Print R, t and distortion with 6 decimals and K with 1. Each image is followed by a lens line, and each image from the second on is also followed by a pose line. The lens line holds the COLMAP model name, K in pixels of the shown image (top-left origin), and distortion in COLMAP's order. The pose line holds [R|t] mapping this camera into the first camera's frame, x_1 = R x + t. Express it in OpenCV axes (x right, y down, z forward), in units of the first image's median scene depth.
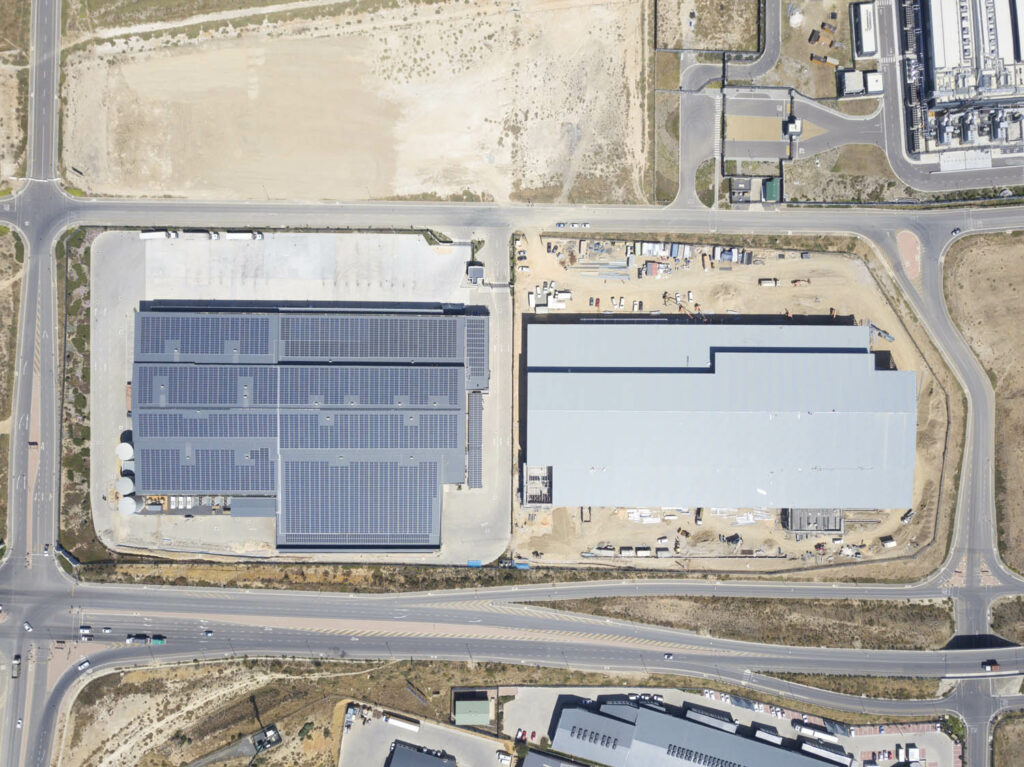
lens RADIAL K [[783.2, 0, 516.9], [0, 783.2, 384.6], [0, 0, 1]] dist [-0.000788, 0.010393]
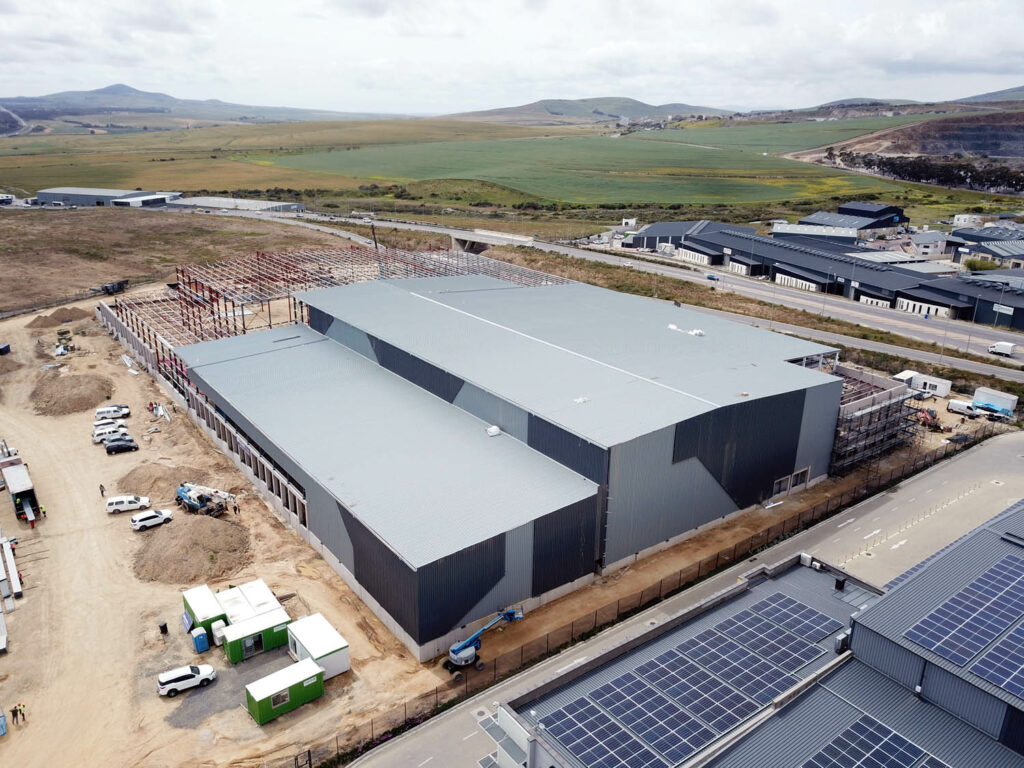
lens RADIAL K [[781.1, 0, 516.6], [0, 781.1, 383.4], [0, 0, 1]] dist [0.005811, 0.001207]
pose [[-0.599744, -0.285730, 0.747439, -0.125652], [0.800144, -0.203962, 0.564064, -0.151092], [-0.008721, 0.936354, 0.350950, 0.860501]]
